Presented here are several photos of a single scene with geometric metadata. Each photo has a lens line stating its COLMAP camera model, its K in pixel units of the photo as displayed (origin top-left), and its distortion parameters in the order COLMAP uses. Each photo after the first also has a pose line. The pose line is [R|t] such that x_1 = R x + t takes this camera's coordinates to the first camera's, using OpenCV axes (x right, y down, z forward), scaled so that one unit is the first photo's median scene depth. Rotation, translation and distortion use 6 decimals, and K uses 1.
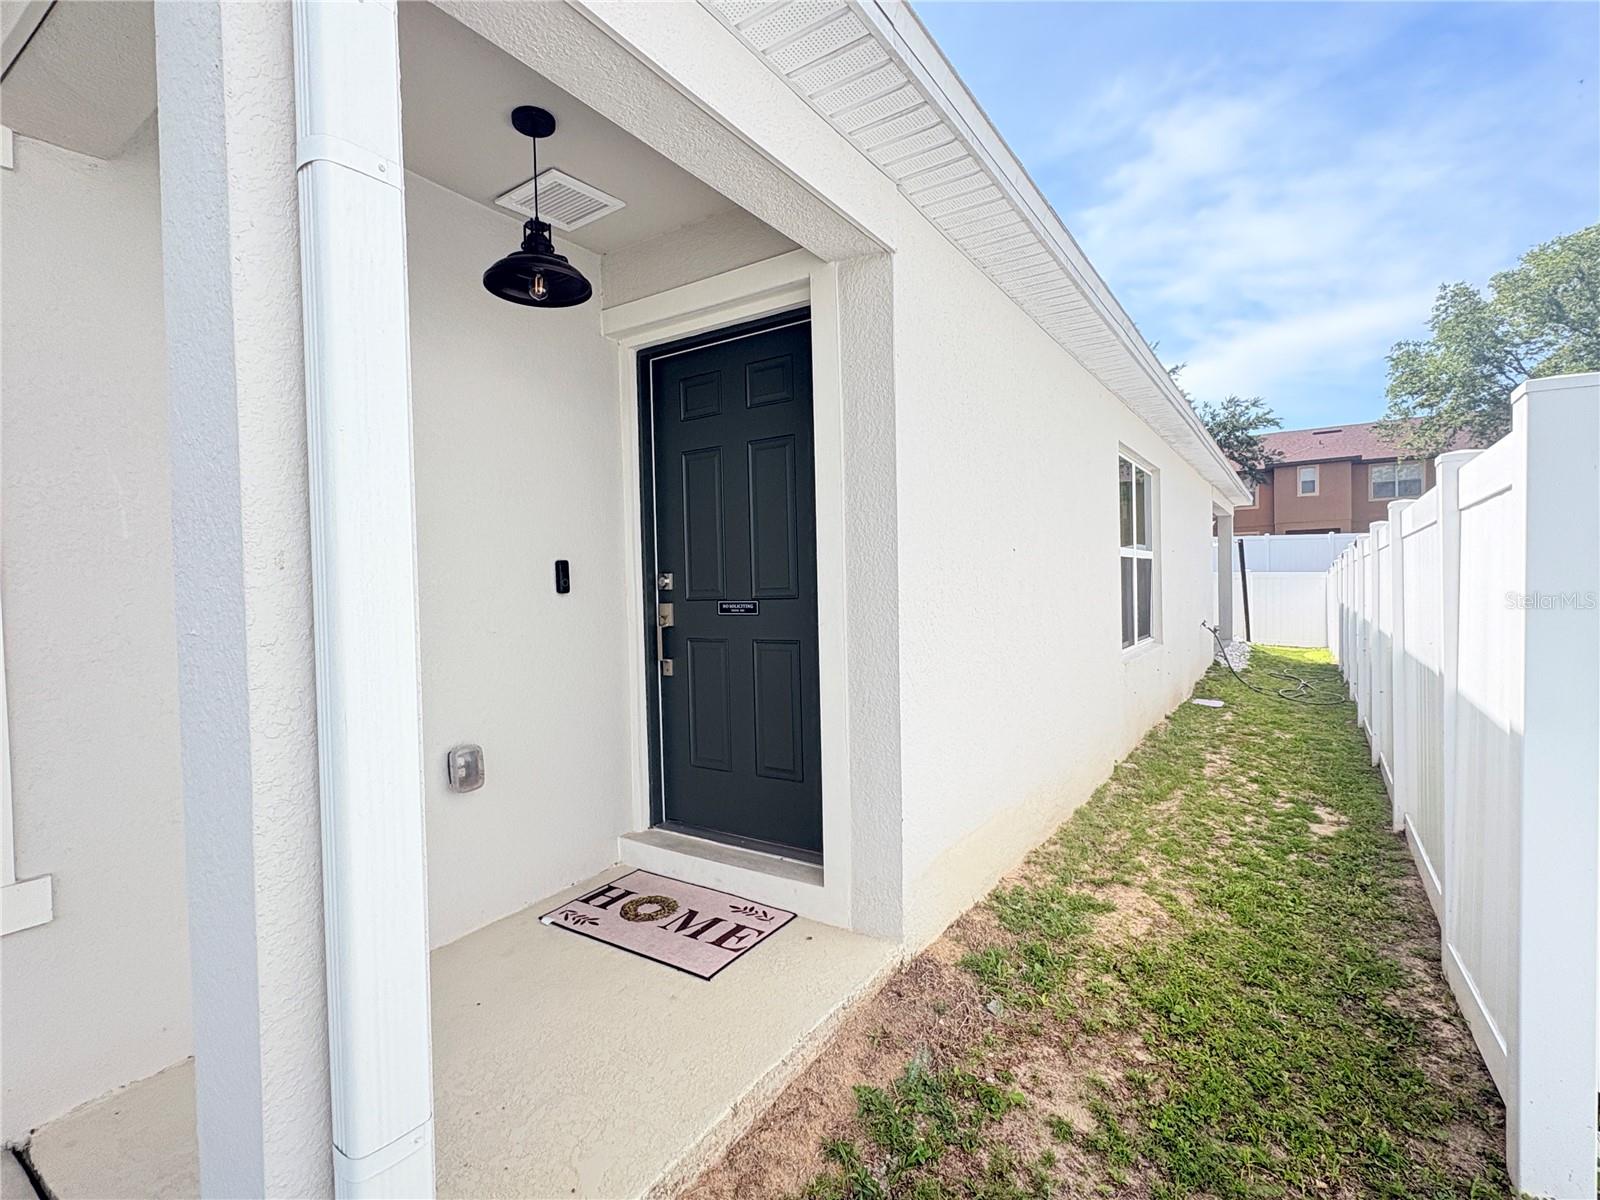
lens RADIAL K [[758.0, 0, 800.0], [0, 758.0, 600.0], [0, 0, 1]] dist [0.004408, -0.000013]
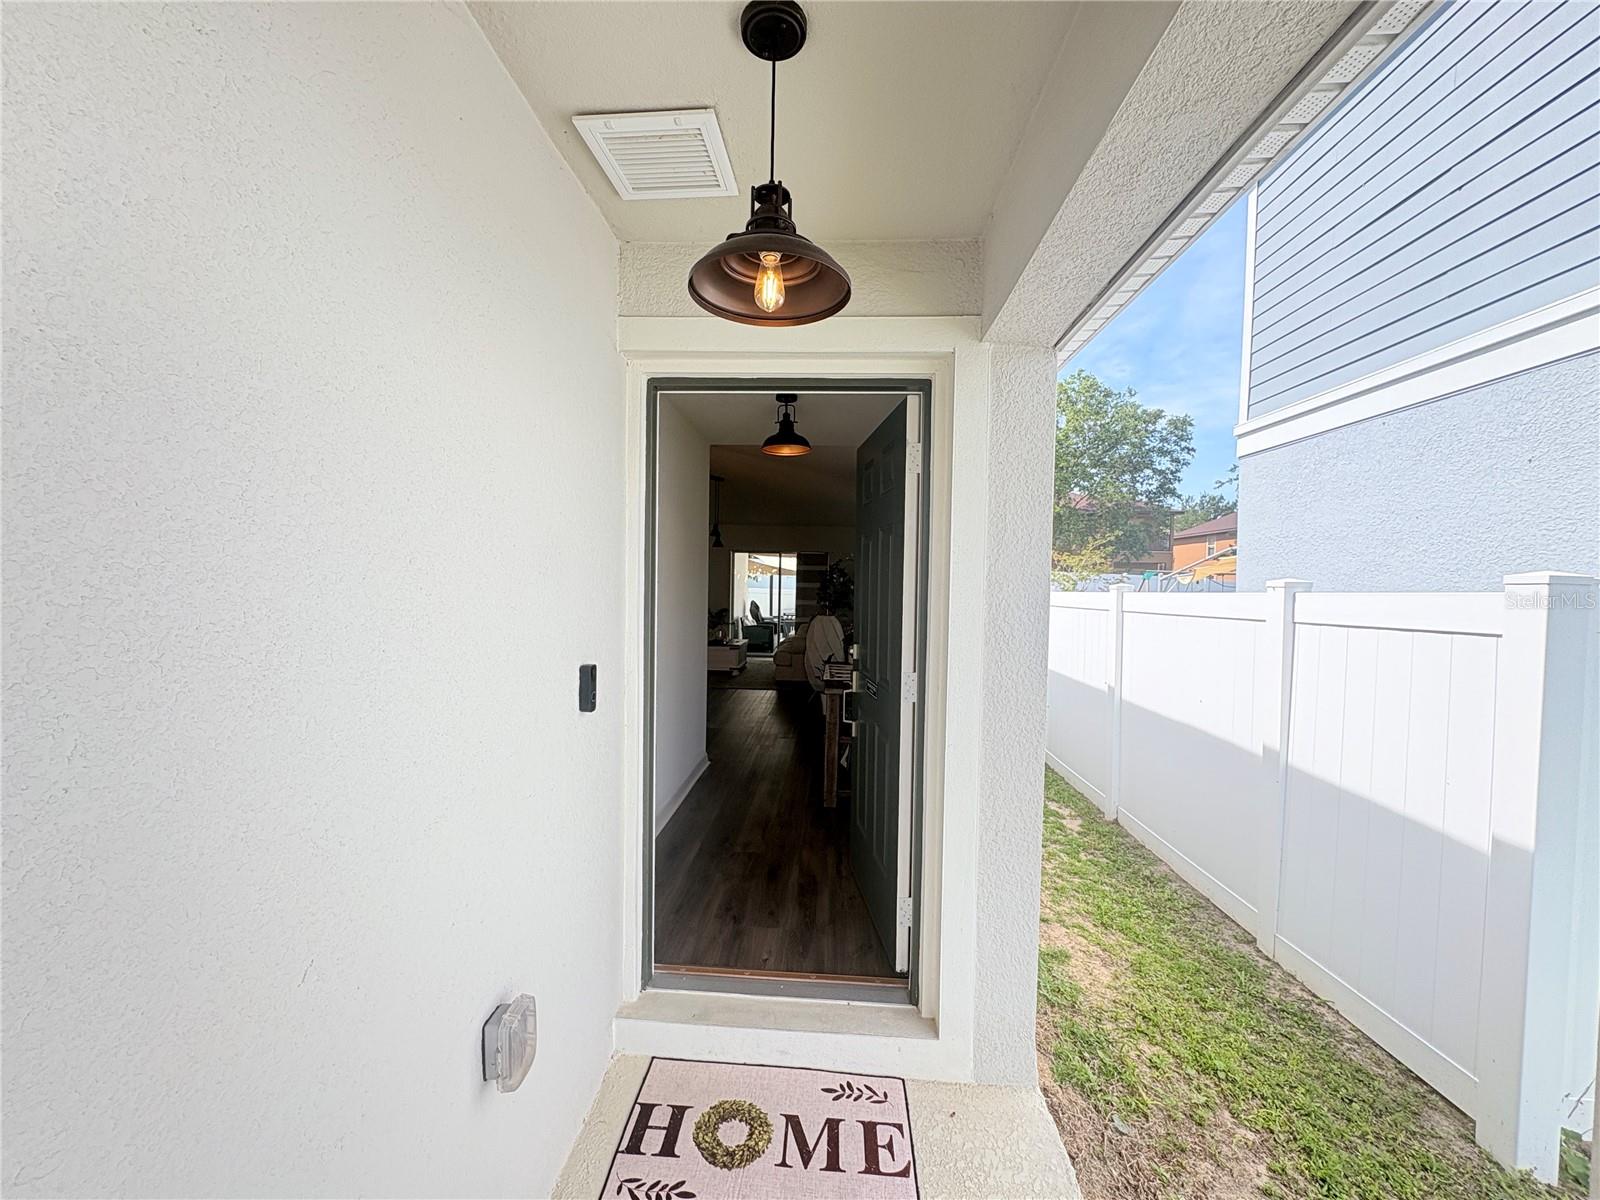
lens RADIAL K [[635.0, 0, 800.0], [0, 635.0, 600.0], [0, 0, 1]] dist [0.001650, -0.000148]
pose [[0.863509, 0.025175, 0.503705, -0.464042], [-0.027818, 0.999610, -0.002270, -0.121883], [-0.503566, -0.012052, 0.863873, 0.416703]]
